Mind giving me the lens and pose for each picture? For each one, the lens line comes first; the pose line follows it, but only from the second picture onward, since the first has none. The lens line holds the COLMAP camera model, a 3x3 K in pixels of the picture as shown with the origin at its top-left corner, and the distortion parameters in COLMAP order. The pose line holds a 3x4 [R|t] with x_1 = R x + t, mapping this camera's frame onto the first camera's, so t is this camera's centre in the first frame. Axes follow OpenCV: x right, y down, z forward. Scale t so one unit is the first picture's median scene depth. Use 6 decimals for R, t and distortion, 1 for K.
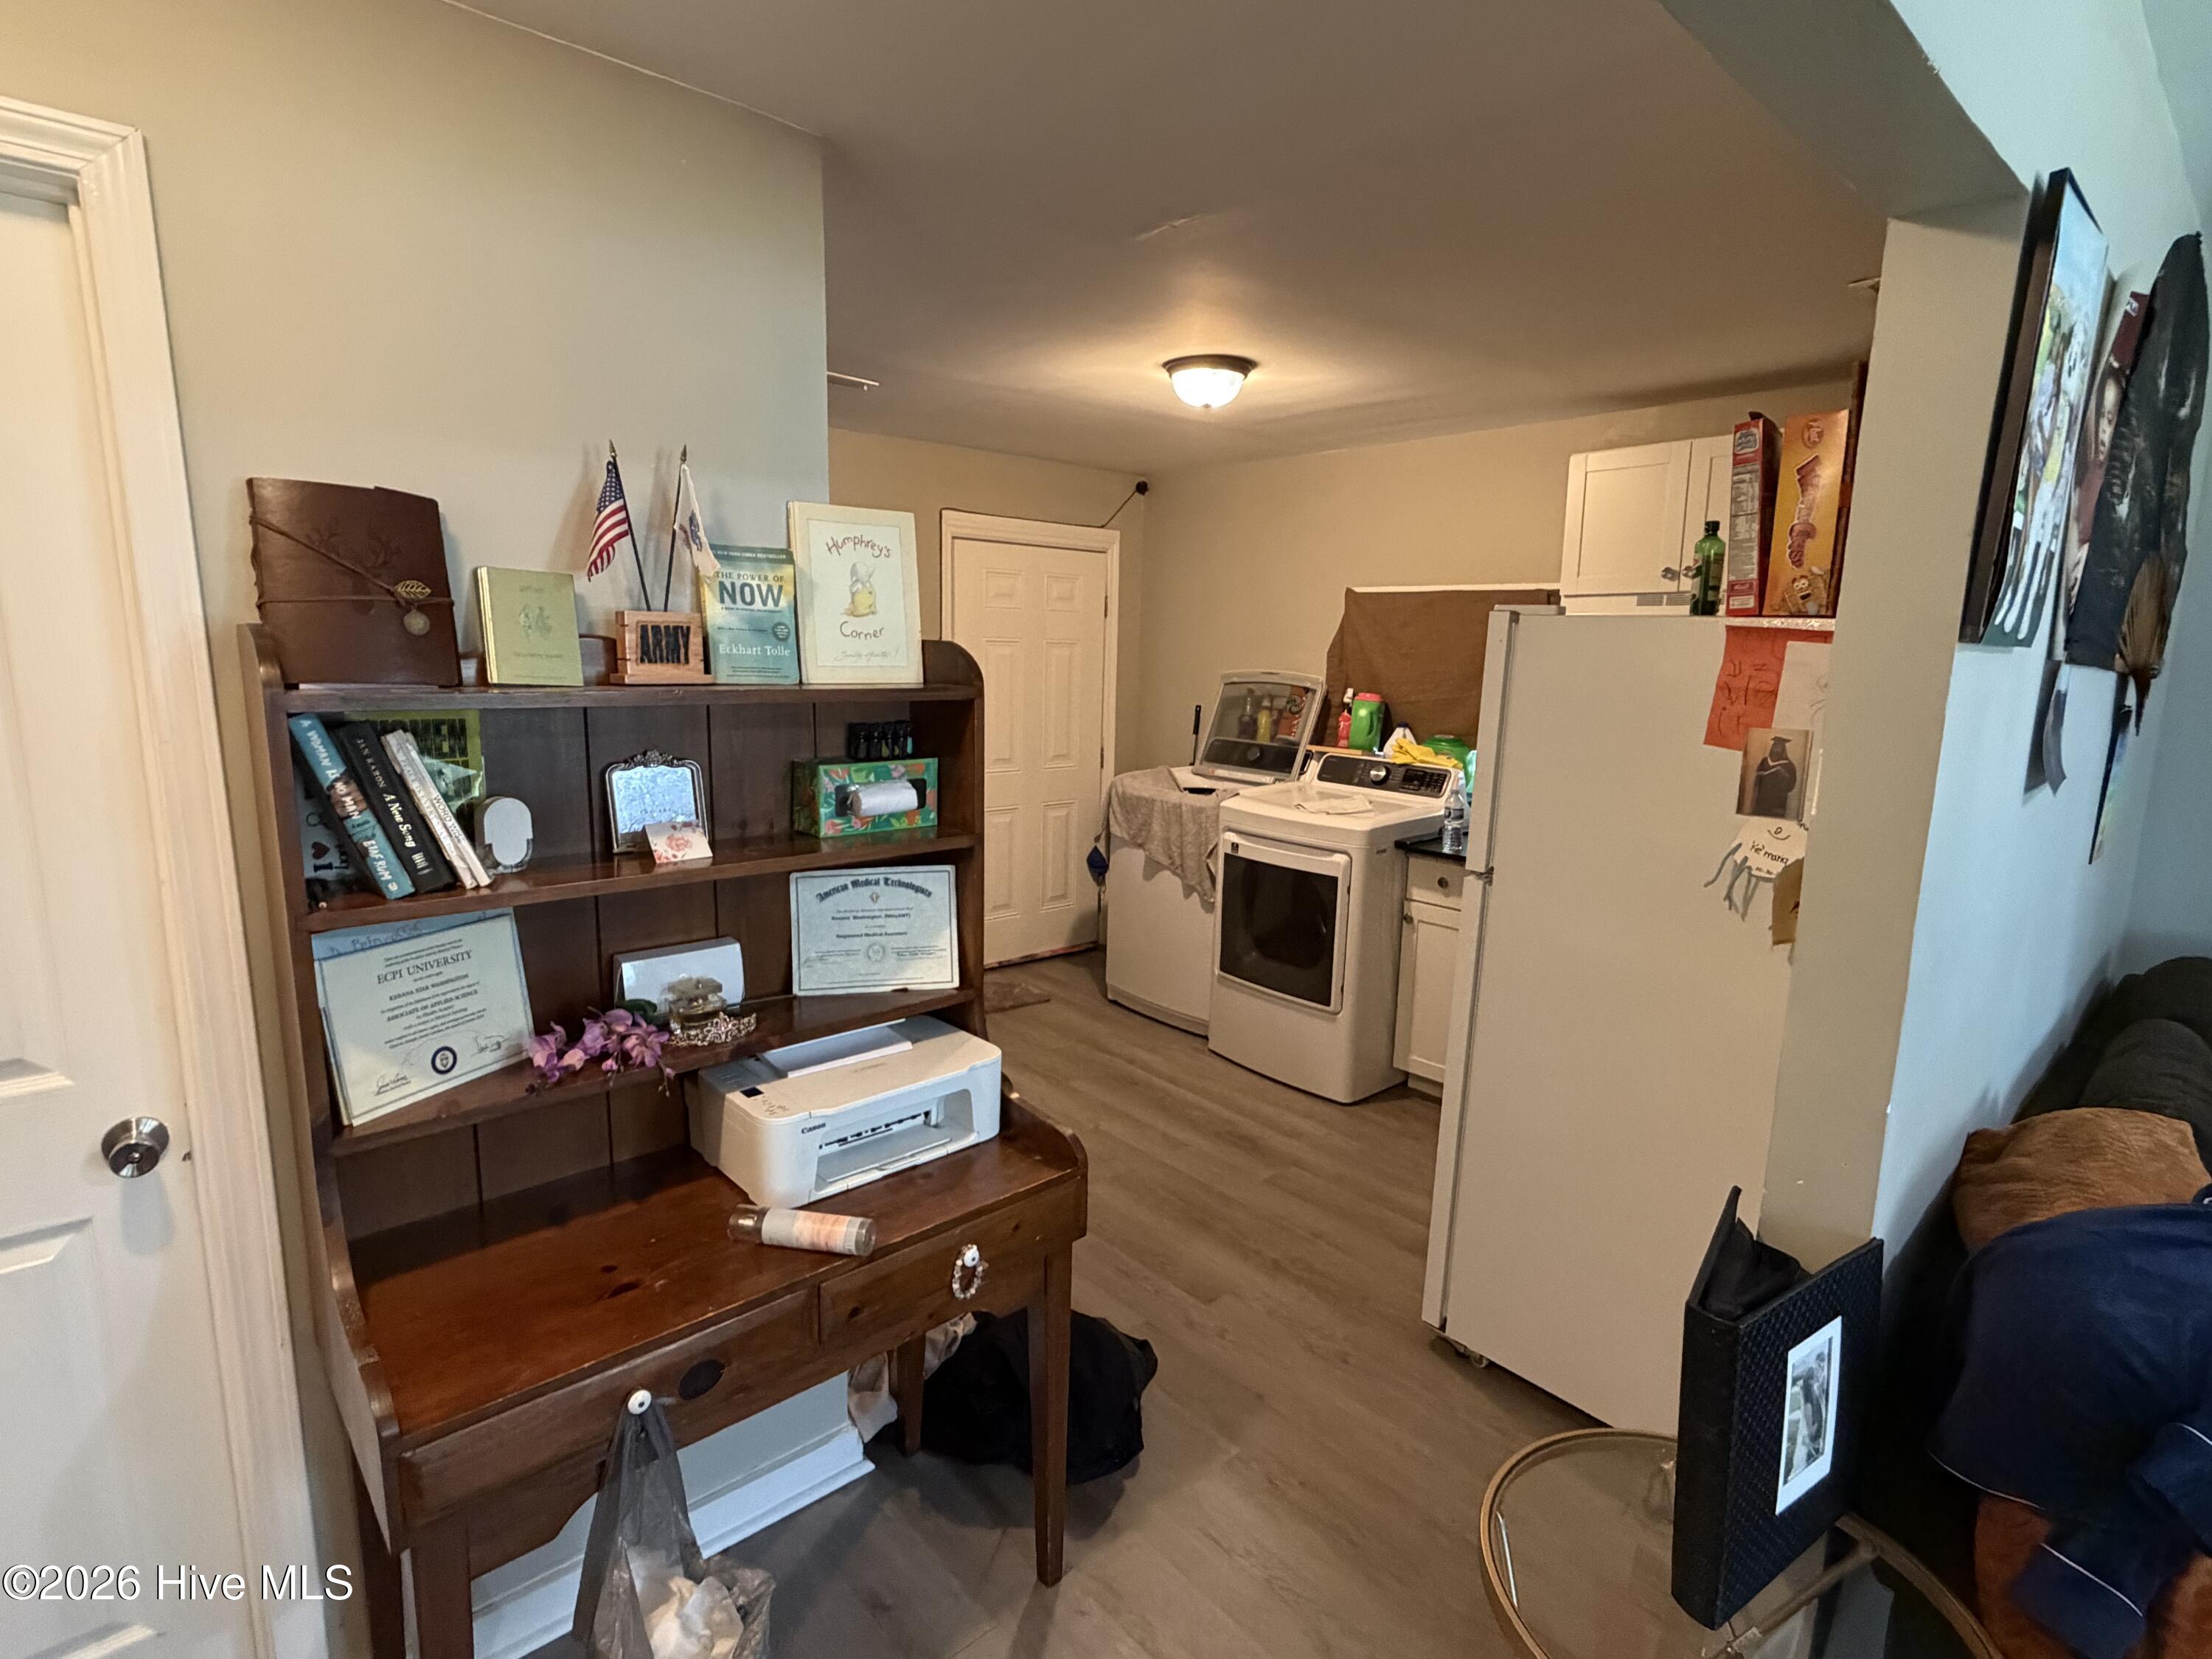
lens RADIAL K [[1095.1, 0, 1104.2], [0, 1095.1, 835.9], [0, 0, 1]] dist [0.000136, -0.000017]
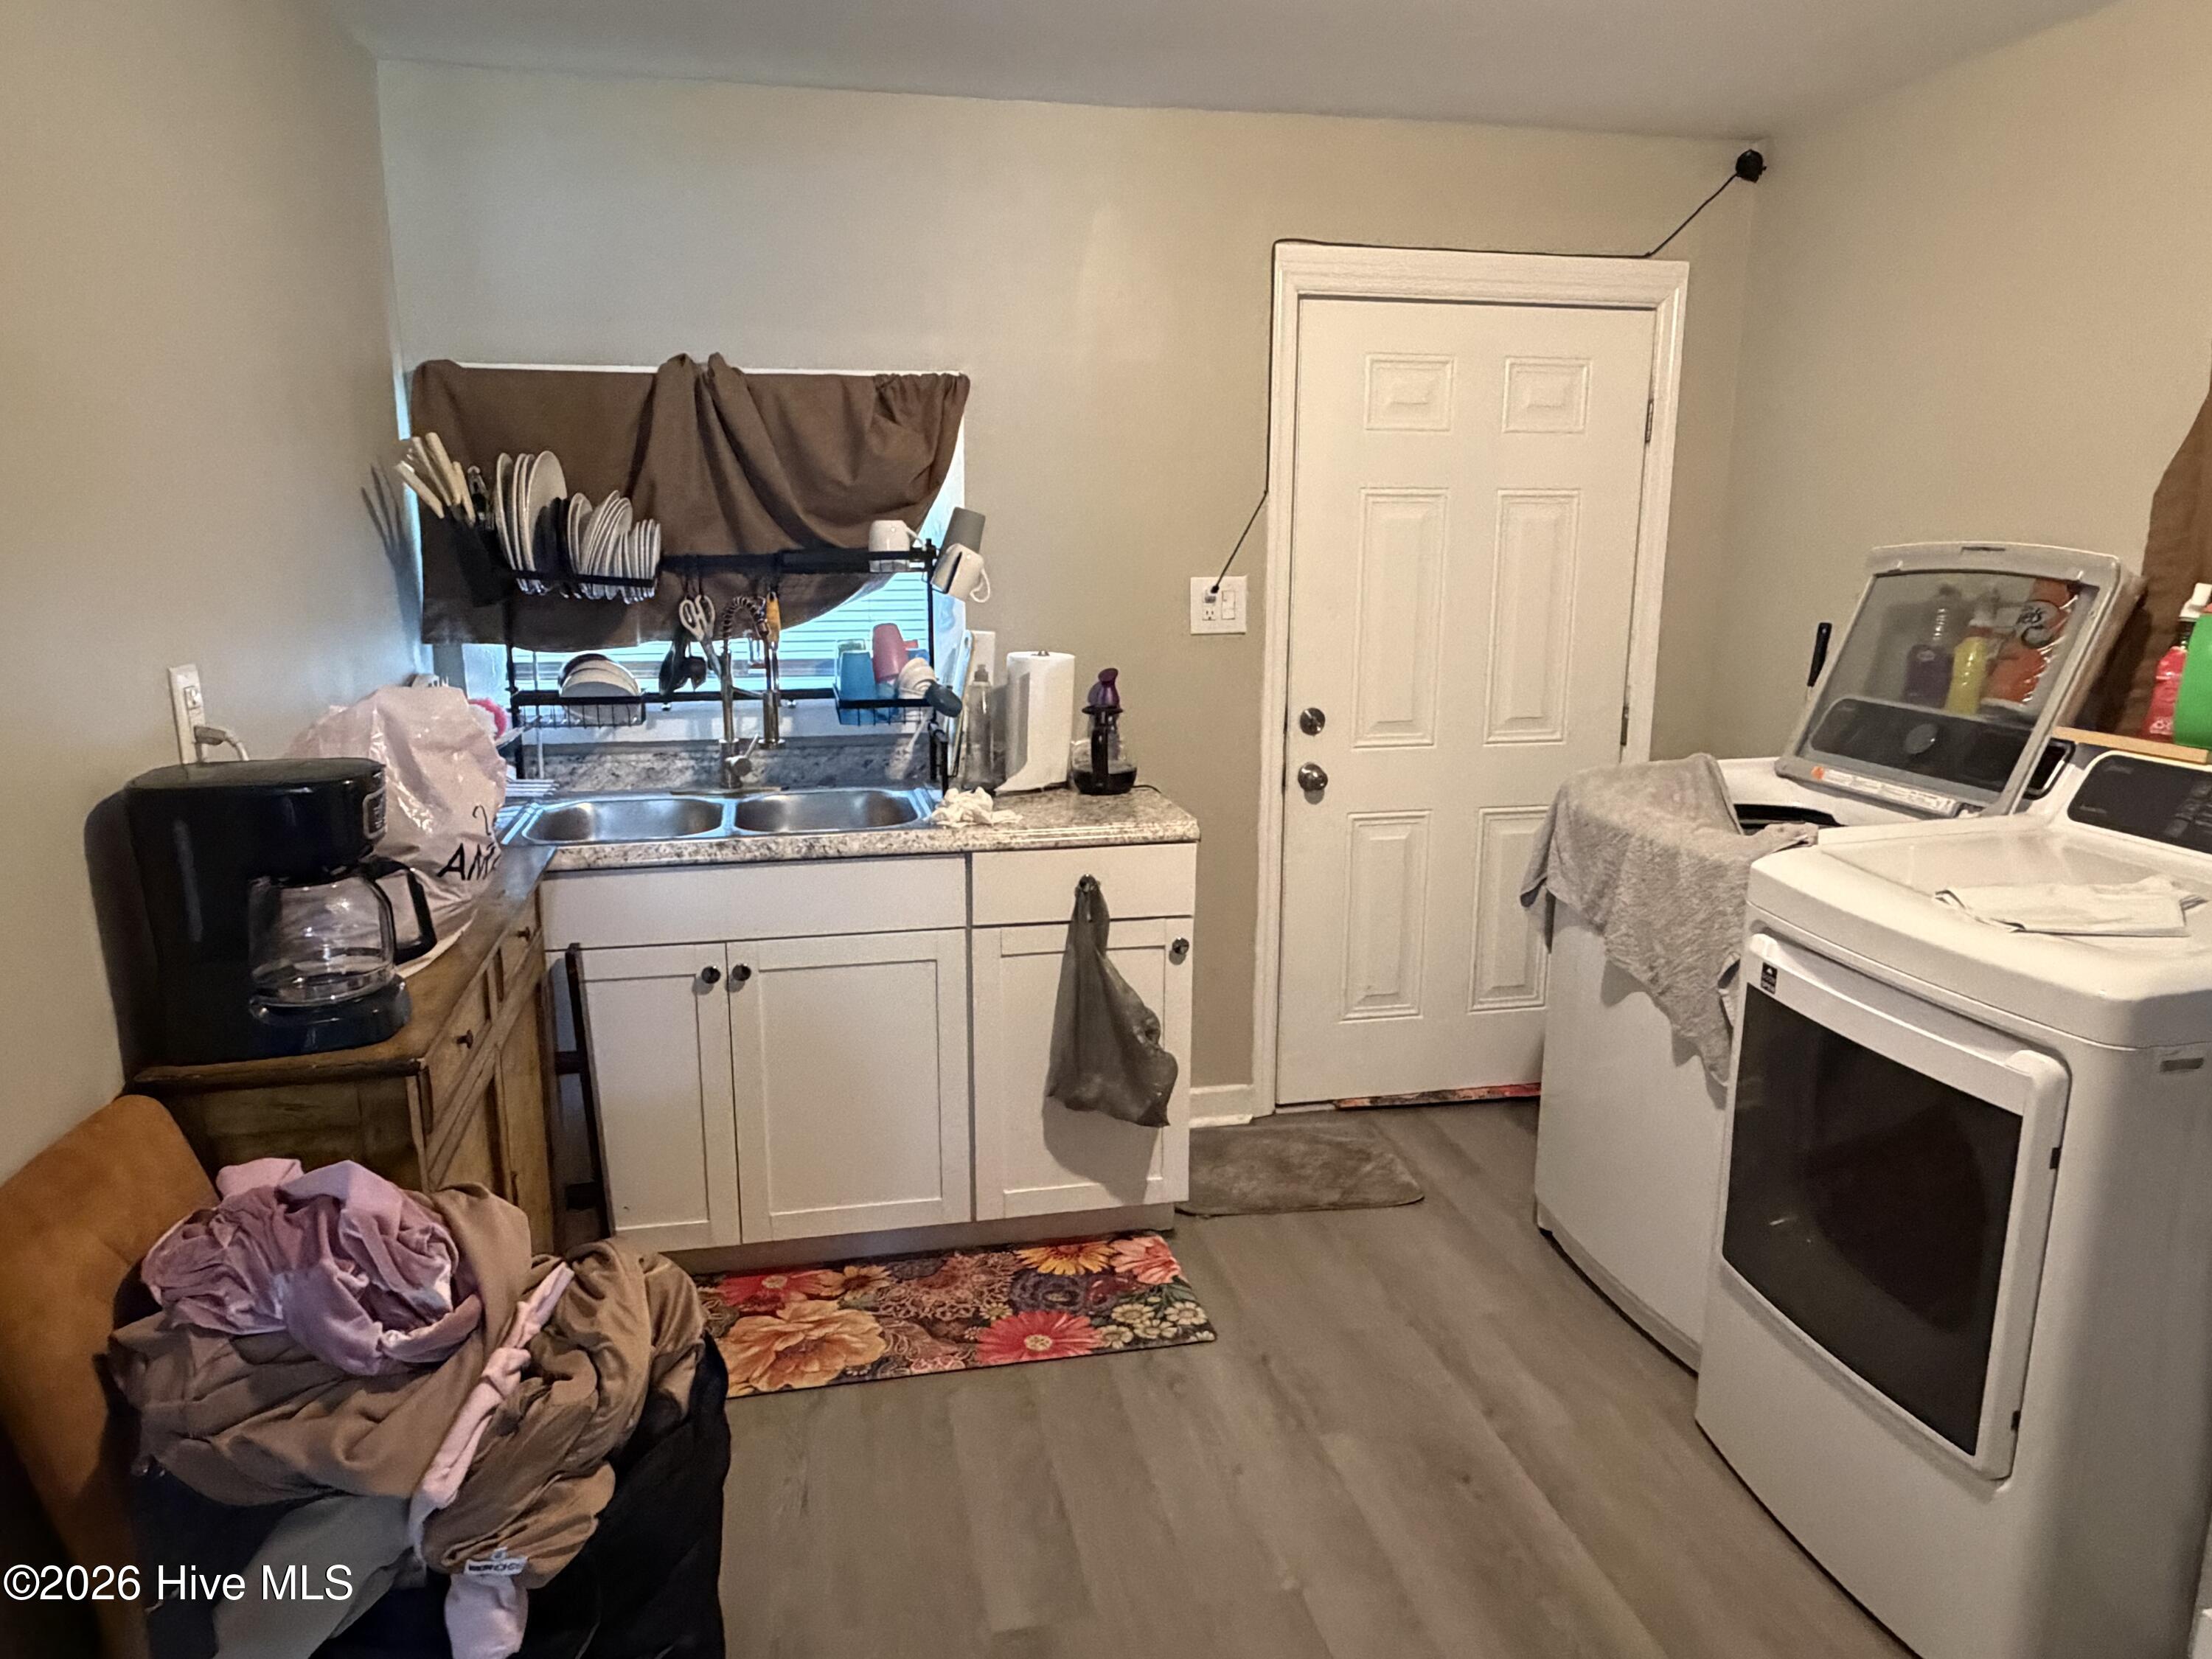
lens RADIAL K [[1440.2, 0, 1107.6], [0, 1440.2, 819.1], [0, 0, 1]] dist [0.002446, -0.002819]
pose [[0.865151, 0.079694, -0.495138, 0.148596], [-0.068431, 0.996818, 0.040870, -0.046805], [0.496820, -0.001476, 0.867852, 0.369151]]
